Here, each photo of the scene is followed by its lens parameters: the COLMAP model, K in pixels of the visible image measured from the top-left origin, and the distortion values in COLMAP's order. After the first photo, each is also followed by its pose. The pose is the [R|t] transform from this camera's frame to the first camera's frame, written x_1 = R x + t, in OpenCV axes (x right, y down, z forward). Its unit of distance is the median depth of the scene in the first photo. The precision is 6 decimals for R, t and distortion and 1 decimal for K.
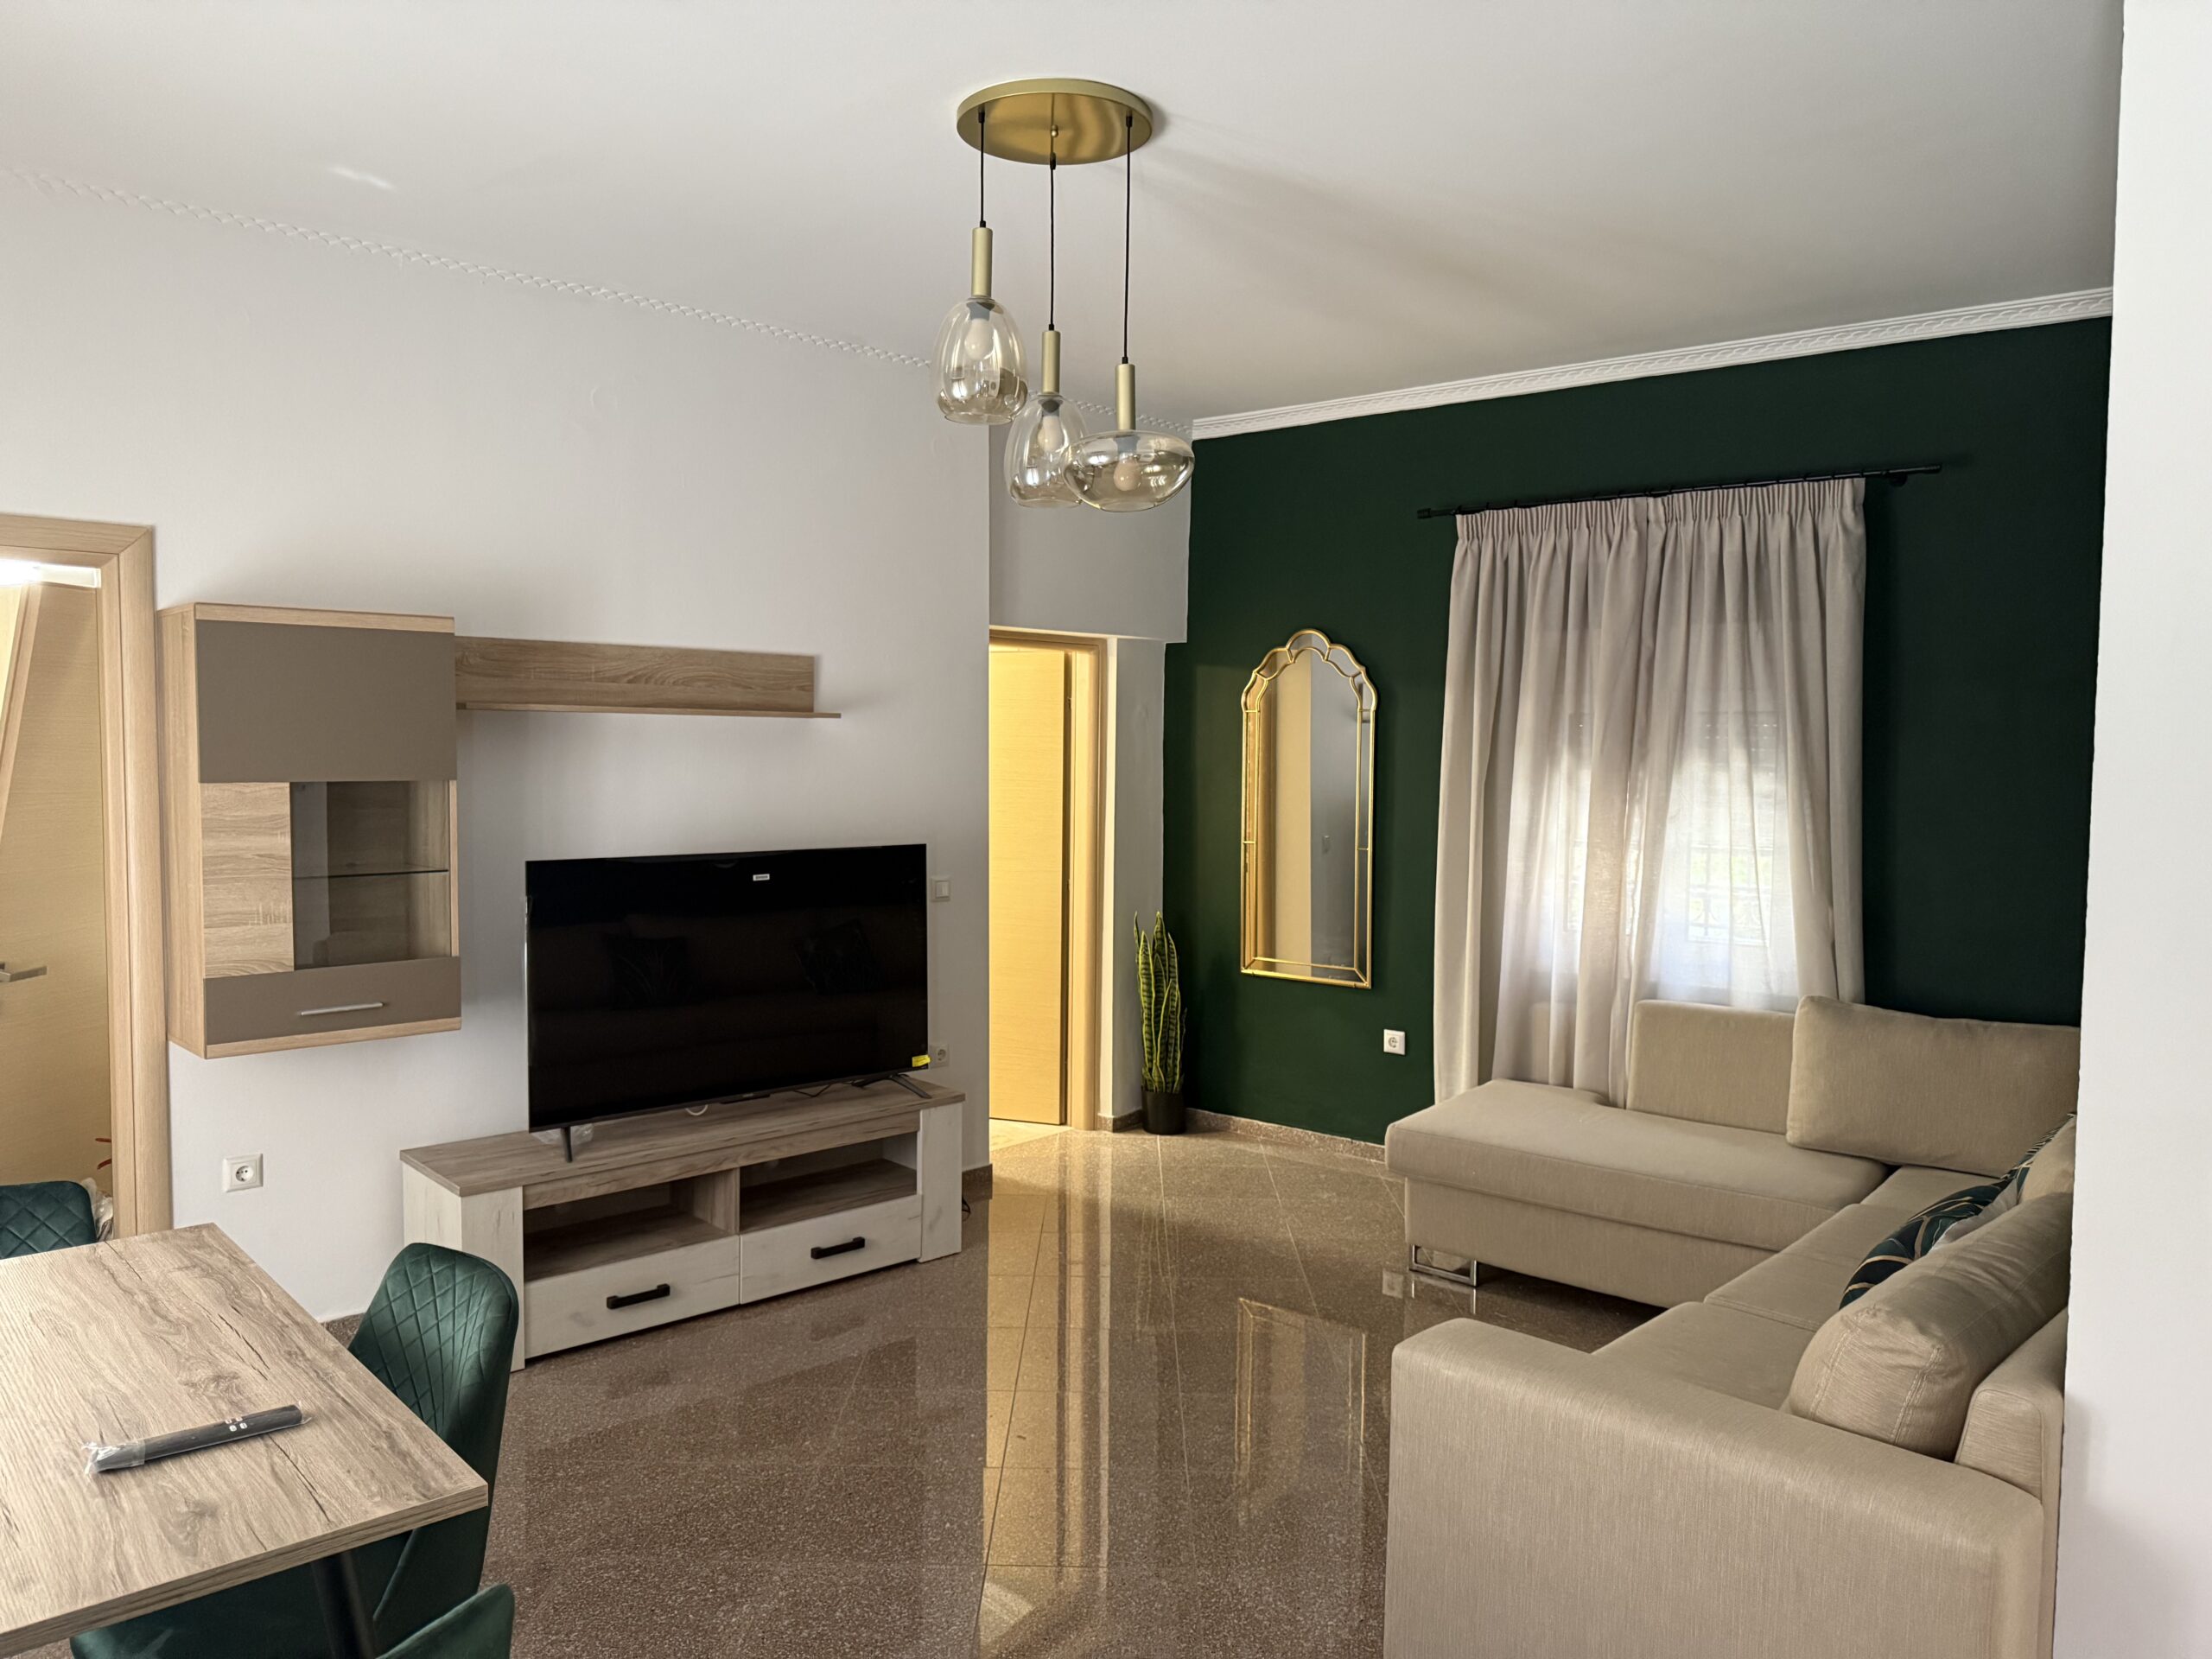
lens RADIAL K [[1627.0, 0, 1083.4], [0, 1627.0, 819.3], [0, 0, 1]] dist [0.084003, -0.118903]
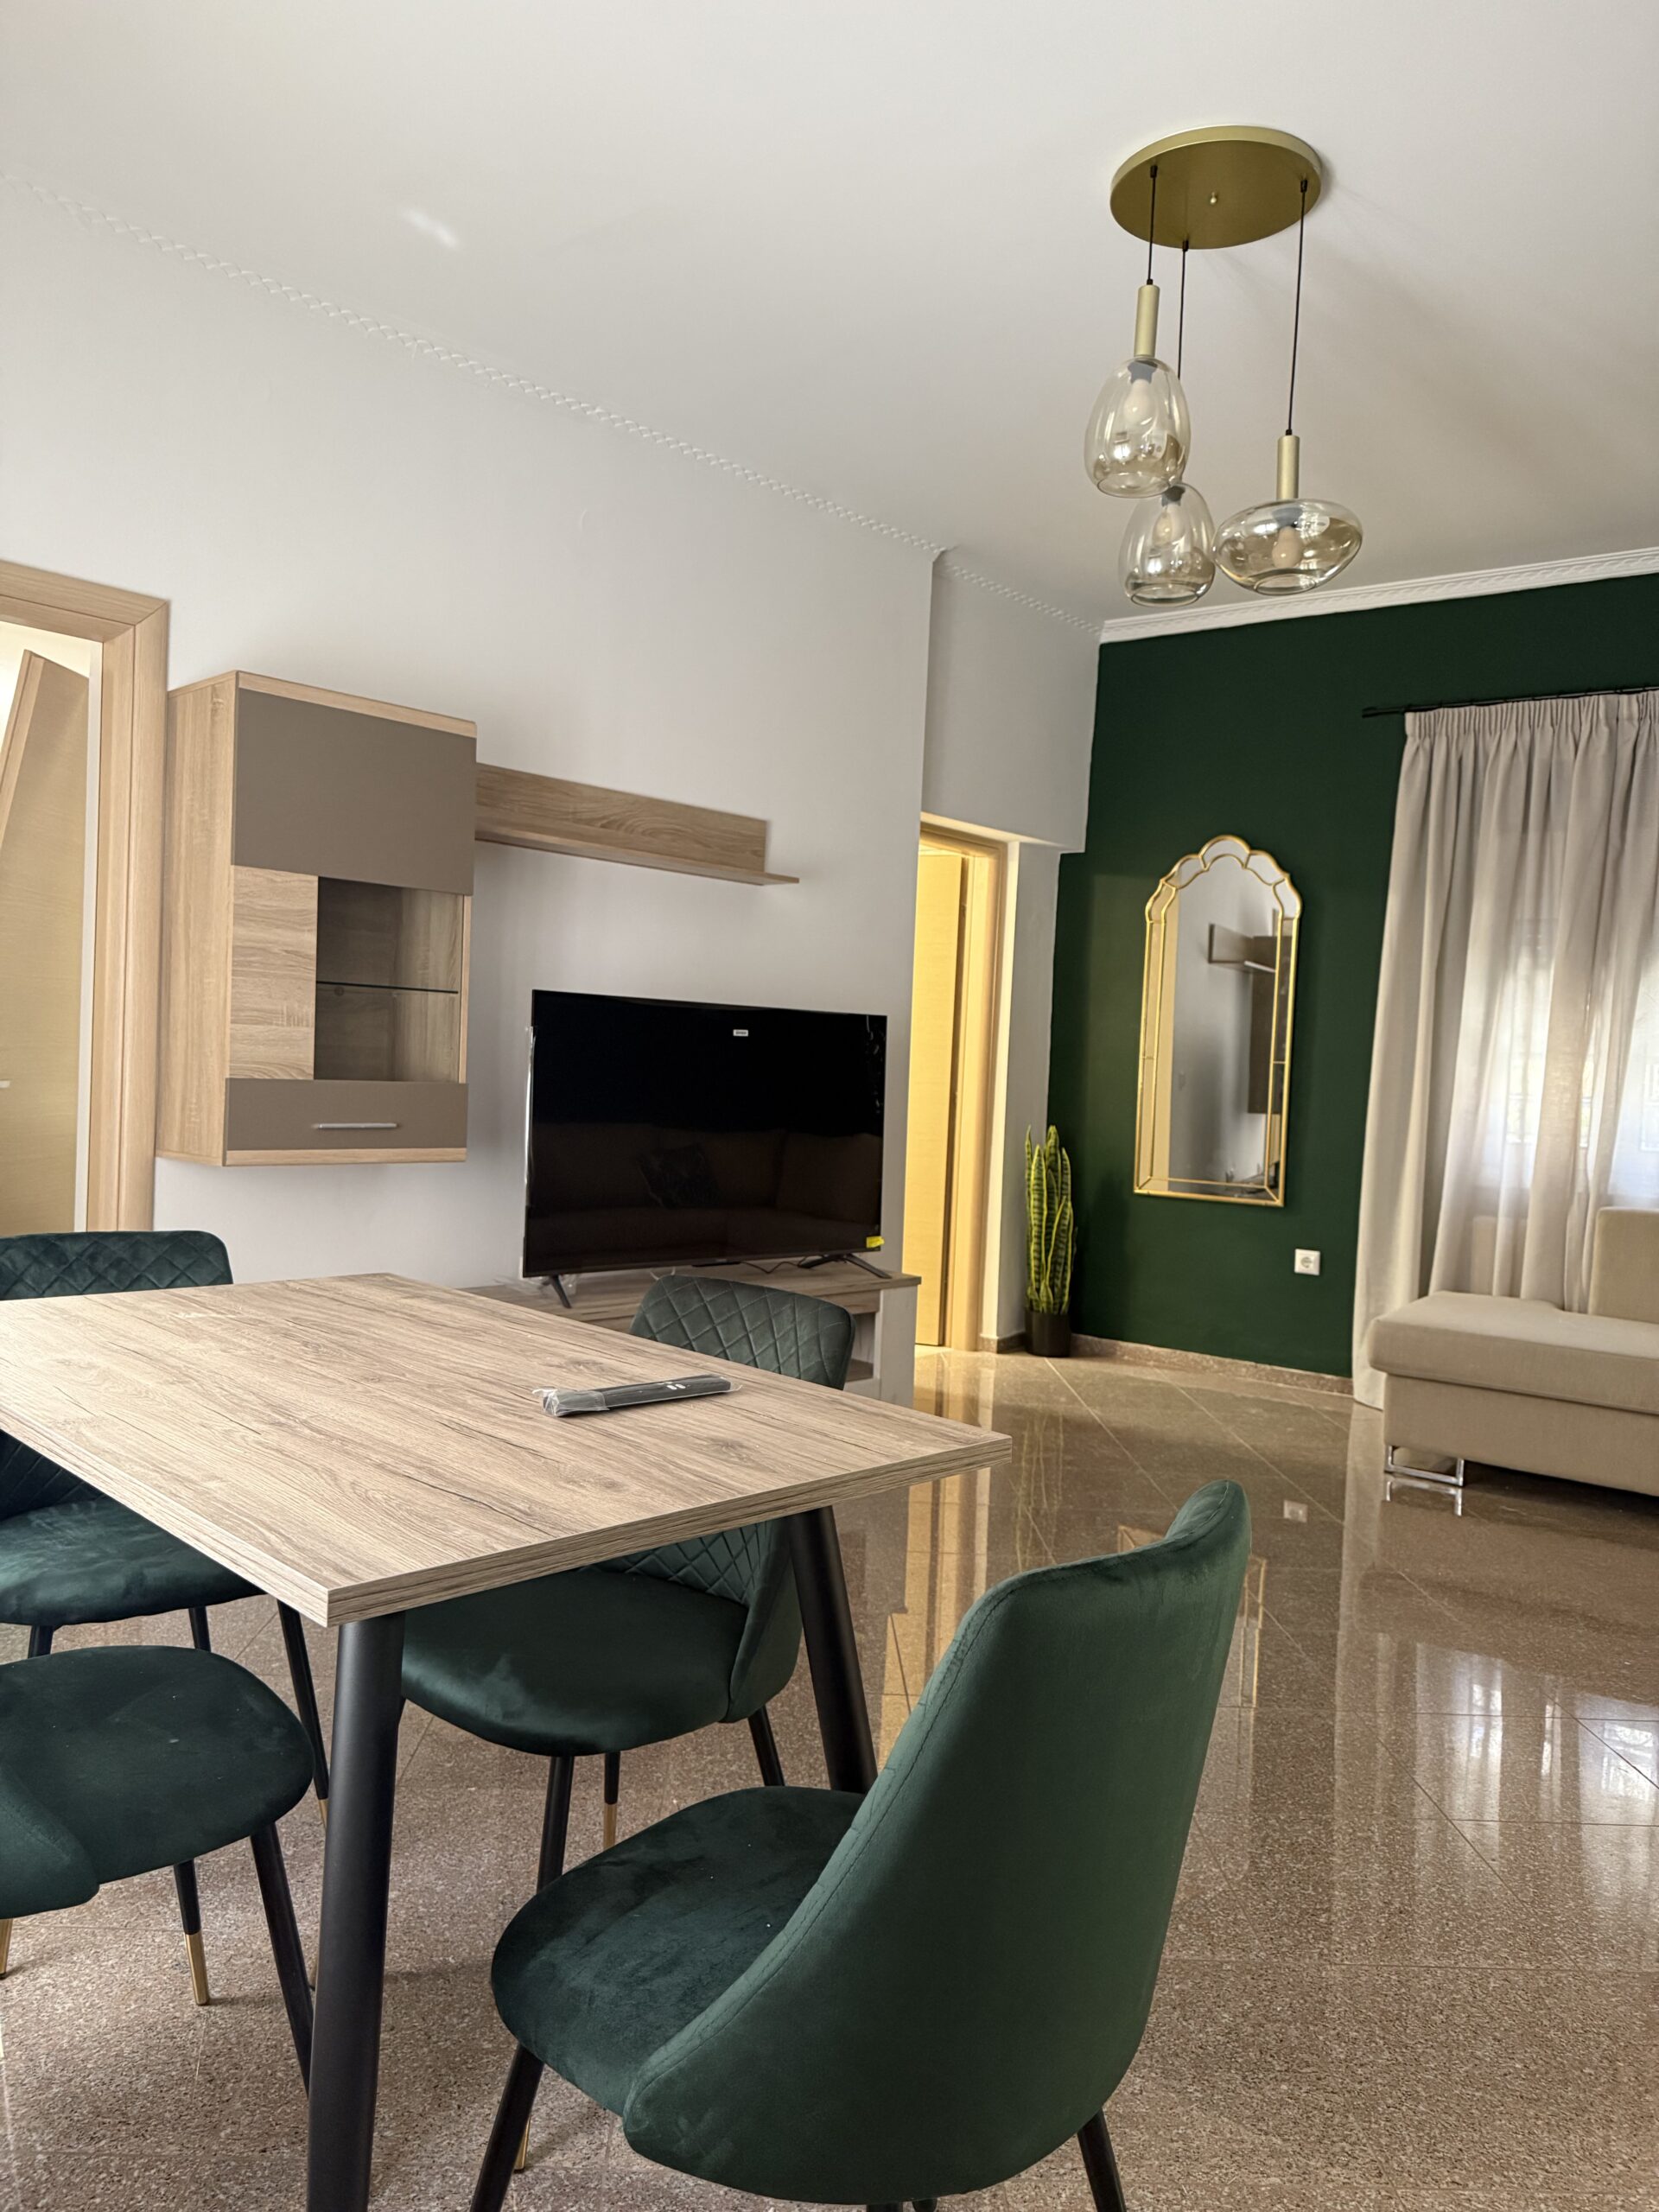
lens RADIAL K [[1620.9, 0, 784.6], [0, 1620.9, 1106.7], [0, 0, 1]] dist [0.115856, -0.191554]
pose [[0.998190, 0.034012, 0.049601, -0.183807], [-0.032633, 0.999065, -0.028355, 0.088636], [-0.050519, 0.026685, 0.998367, 0.047230]]
